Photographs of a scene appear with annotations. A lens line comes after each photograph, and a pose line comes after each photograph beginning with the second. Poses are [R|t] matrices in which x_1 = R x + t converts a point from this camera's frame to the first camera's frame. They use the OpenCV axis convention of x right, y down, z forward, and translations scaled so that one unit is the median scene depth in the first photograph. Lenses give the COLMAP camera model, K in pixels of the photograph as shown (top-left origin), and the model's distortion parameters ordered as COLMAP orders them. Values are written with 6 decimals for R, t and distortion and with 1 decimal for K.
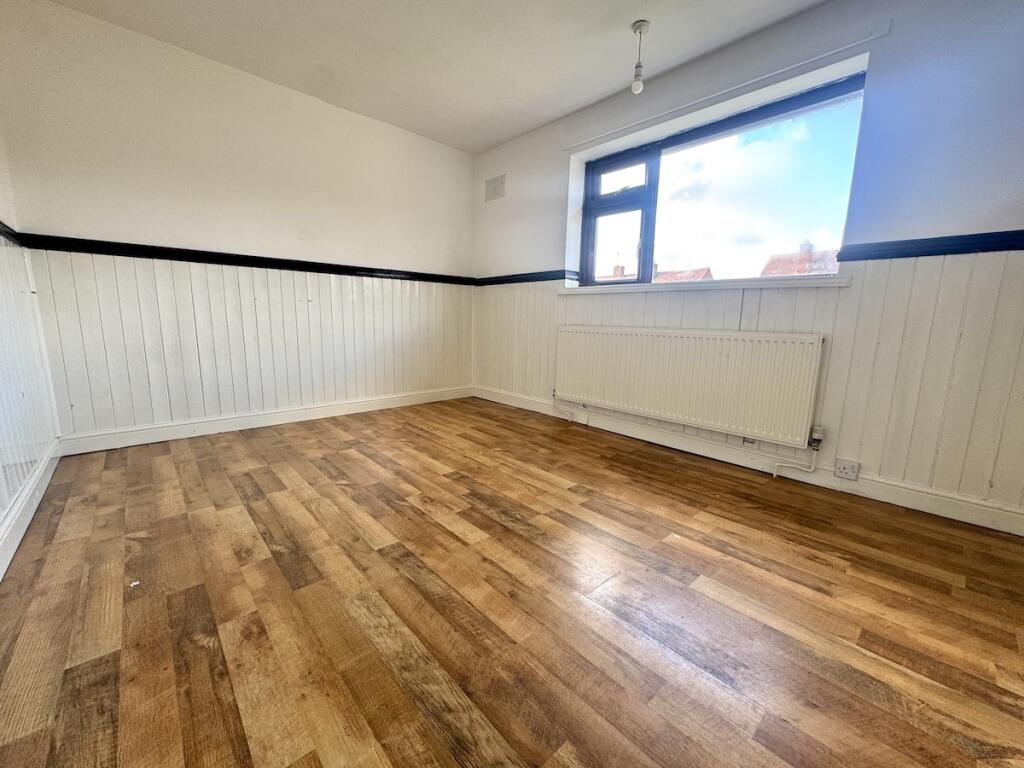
lens RADIAL K [[407.5, 0, 512.0], [0, 407.5, 384.0], [0, 0, 1]] dist [-0.001102, 0.000019]
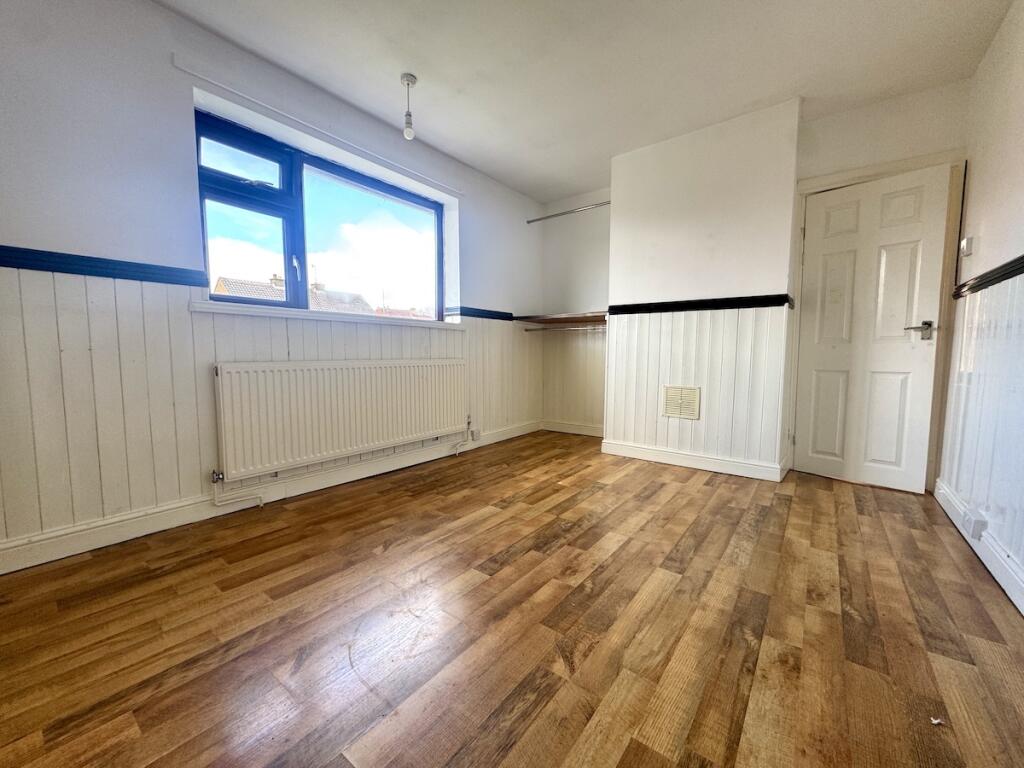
lens RADIAL K [[407.5, 0, 512.0], [0, 407.5, 384.0], [0, 0, 1]] dist [-0.001102, 0.000019]
pose [[-0.176584, -0.099649, 0.979228, -0.955862], [0.148134, 0.980840, 0.126526, -0.215701], [-0.973075, 0.167399, -0.158440, 1.163076]]
